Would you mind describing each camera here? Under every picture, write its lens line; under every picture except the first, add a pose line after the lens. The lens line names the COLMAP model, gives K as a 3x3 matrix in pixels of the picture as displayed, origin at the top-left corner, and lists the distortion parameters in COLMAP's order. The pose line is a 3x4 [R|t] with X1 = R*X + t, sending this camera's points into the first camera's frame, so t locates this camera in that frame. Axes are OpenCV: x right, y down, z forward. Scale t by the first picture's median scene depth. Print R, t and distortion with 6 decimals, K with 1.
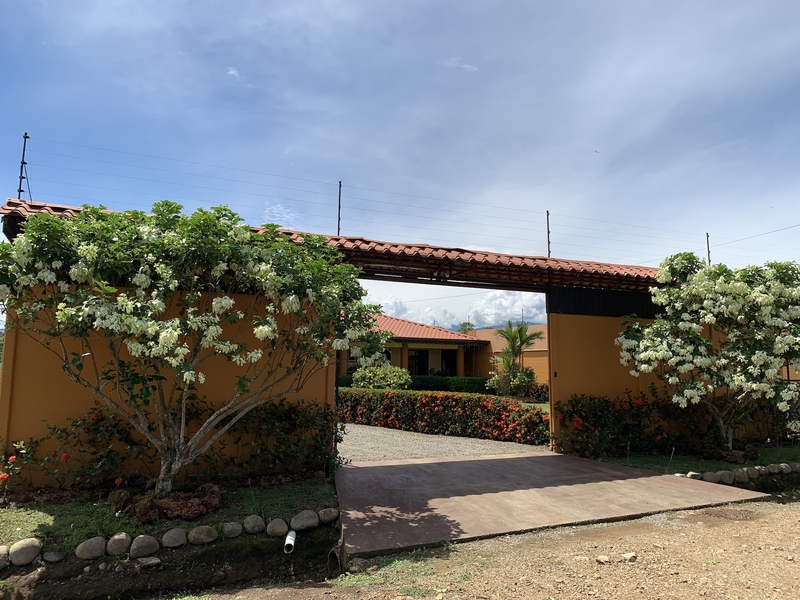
lens RADIAL K [[603.5, 0, 400.0], [0, 603.5, 300.0], [0, 0, 1]] dist [0.279004, -0.001046]
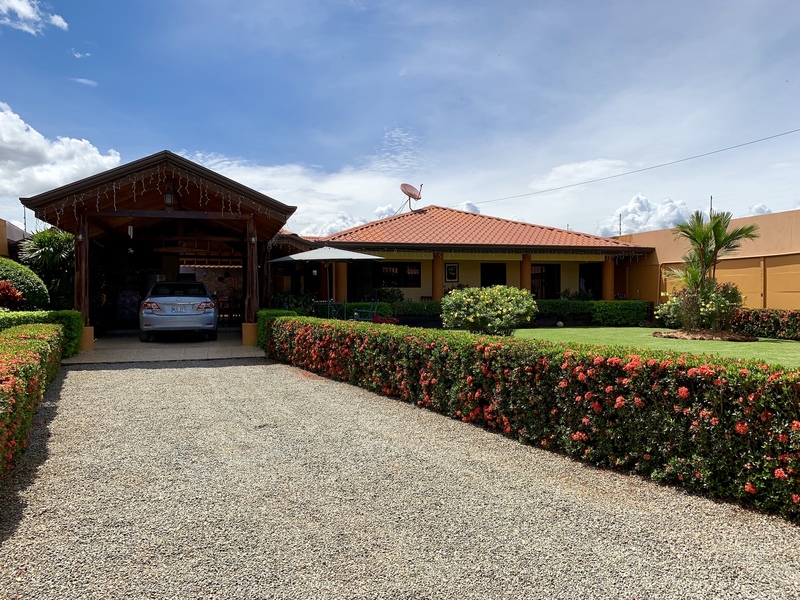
lens RADIAL K [[616.7, 0, 400.0], [0, 616.7, 300.0], [0, 0, 1]] dist [0.035711, -0.005474]
pose [[0.981029, -0.008206, -0.193687, 0.003723], [0.032542, 0.991898, 0.122801, 0.043478], [0.191110, -0.126775, 0.973347, 0.371325]]
